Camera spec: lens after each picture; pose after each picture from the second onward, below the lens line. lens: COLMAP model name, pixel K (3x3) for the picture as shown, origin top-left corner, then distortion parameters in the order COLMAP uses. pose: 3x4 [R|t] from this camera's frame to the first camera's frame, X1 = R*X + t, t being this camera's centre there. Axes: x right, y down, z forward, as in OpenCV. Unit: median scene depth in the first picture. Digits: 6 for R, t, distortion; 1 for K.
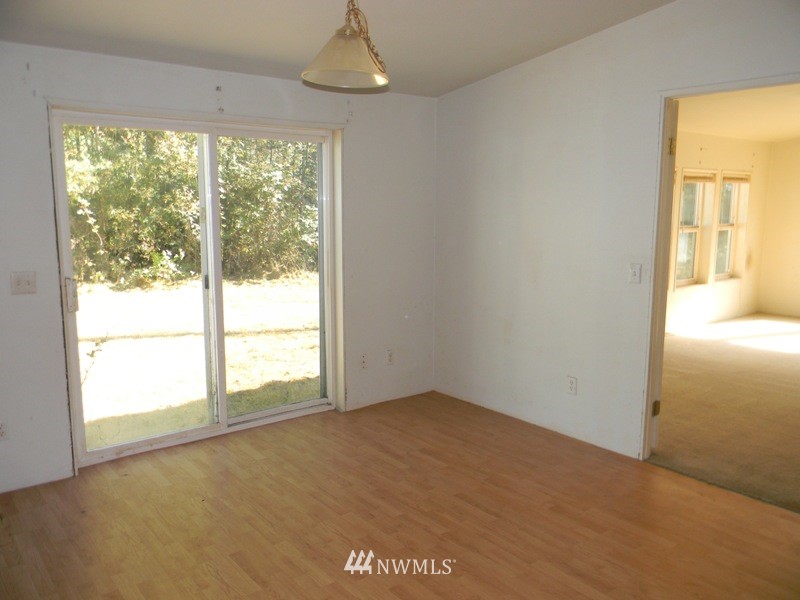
lens RADIAL K [[649.1, 0, 398.7], [0, 649.1, 299.2], [0, 0, 1]] dist [0.013911, 0.004869]
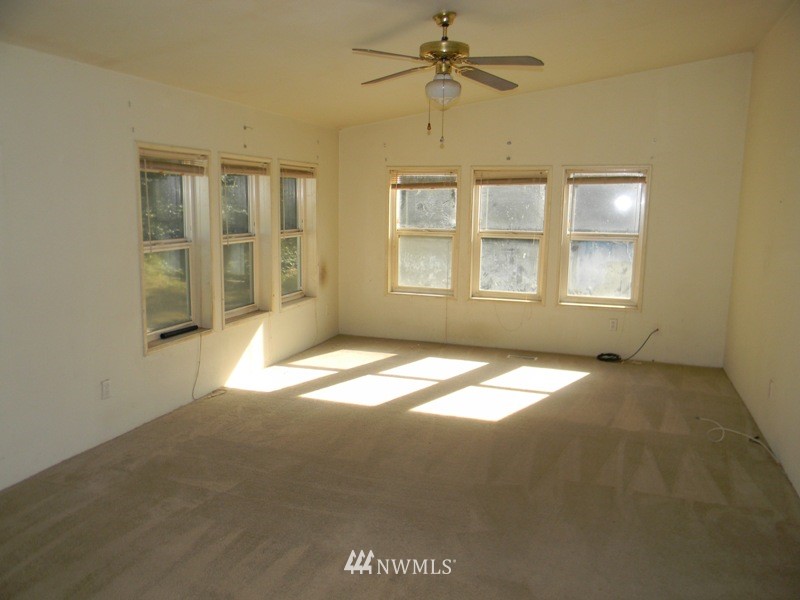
lens RADIAL K [[649.1, 0, 400.0], [0, 649.1, 300.5], [0, 0, 1]] dist [0.013911, 0.004869]
pose [[0.844640, -0.068210, 0.530971, 0.199797], [0.060230, 0.997660, 0.032351, -0.050018], [-0.531935, 0.004655, 0.846772, 0.285208]]
